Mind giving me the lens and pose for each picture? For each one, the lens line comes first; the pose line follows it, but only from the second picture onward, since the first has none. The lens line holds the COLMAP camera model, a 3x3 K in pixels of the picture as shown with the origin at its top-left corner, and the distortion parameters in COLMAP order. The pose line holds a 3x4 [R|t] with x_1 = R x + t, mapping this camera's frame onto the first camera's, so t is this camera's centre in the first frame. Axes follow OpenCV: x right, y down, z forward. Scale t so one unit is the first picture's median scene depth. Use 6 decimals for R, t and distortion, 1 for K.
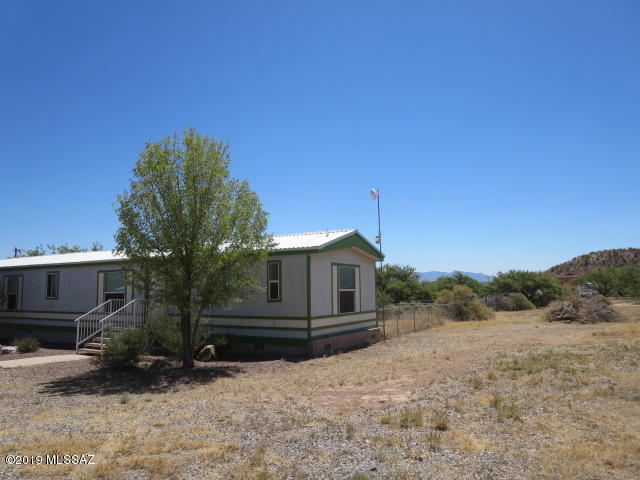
lens RADIAL K [[505.8, 0, 319.5], [0, 505.8, 237.3], [0, 0, 1]] dist [-0.068474, -0.000798]
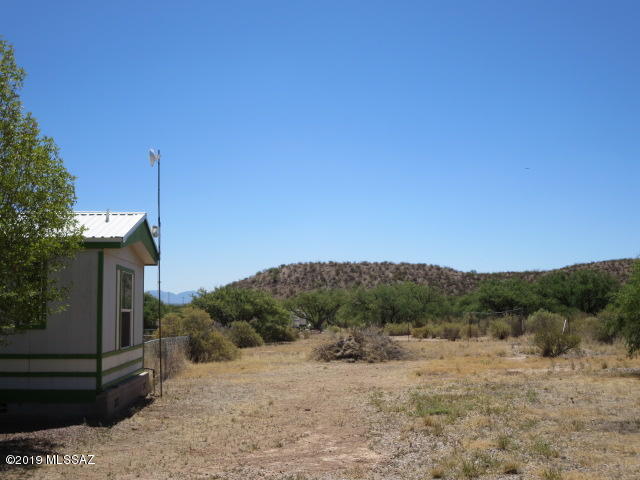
lens RADIAL K [[866.7, 0, 319.8], [0, 866.7, 240.8], [0, 0, 1]] dist [-0.092537, 0.000000]
pose [[0.804275, 0.059792, 0.591241, -0.287860], [-0.067376, 0.997685, -0.009243, 0.010787], [-0.590425, -0.032402, 0.806442, 0.016183]]
